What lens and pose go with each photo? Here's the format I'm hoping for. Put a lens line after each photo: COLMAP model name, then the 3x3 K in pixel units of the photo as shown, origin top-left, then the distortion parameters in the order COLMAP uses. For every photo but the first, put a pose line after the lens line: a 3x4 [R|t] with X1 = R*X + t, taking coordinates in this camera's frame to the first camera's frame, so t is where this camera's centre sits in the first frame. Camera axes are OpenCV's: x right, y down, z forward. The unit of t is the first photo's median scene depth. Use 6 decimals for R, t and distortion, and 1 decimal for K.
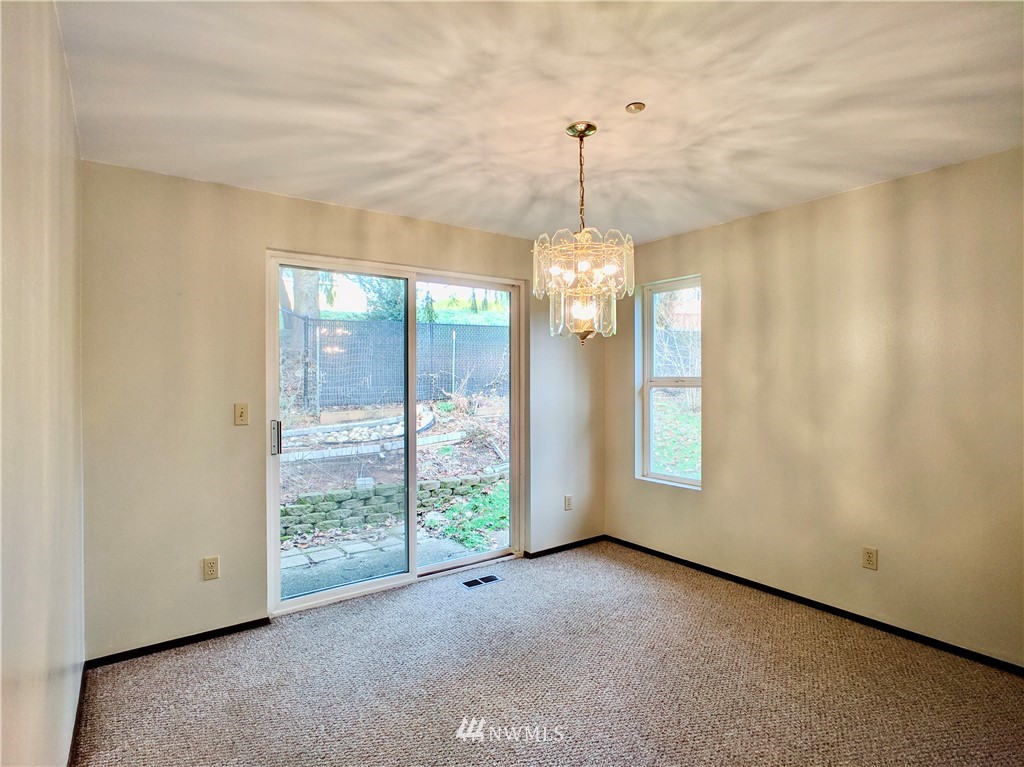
lens RADIAL K [[531.2, 0, 510.6], [0, 531.2, 377.1], [0, 0, 1]] dist [-0.030528, 0.011513]
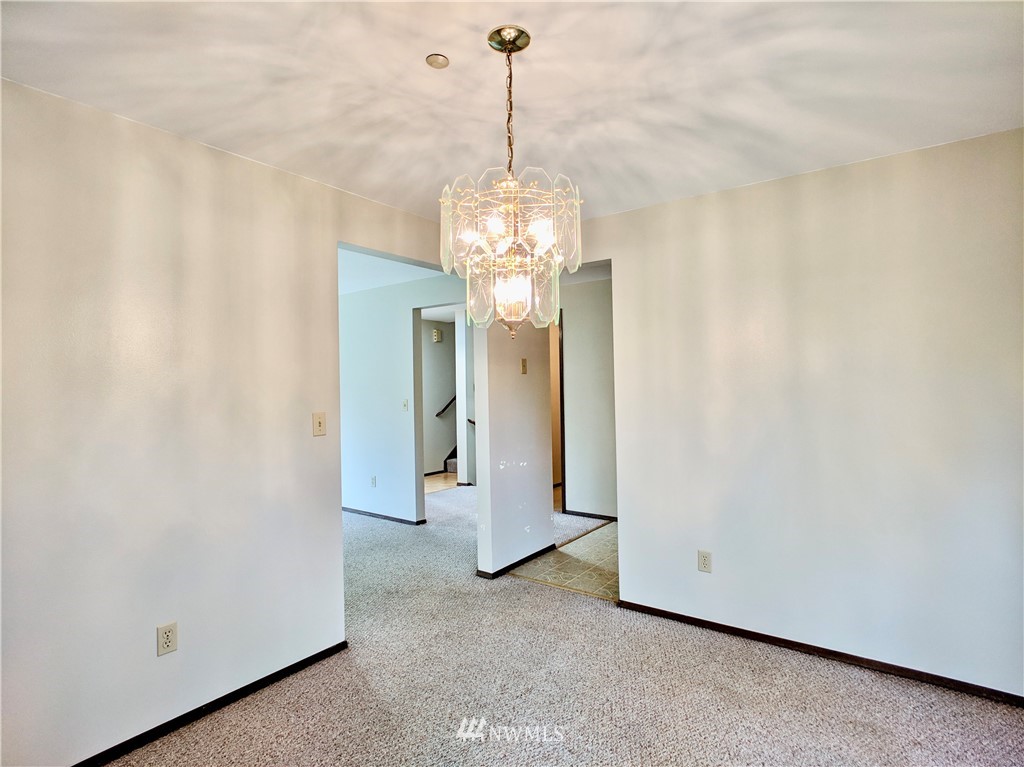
lens RADIAL K [[531.2, 0, 510.6], [0, 531.2, 377.1], [0, 0, 1]] dist [-0.030528, 0.011513]
pose [[-0.953627, 0.017809, -0.300463, 0.419046], [0.022324, 0.999683, -0.011601, -0.001356], [0.300162, -0.017771, -0.953723, 1.977621]]
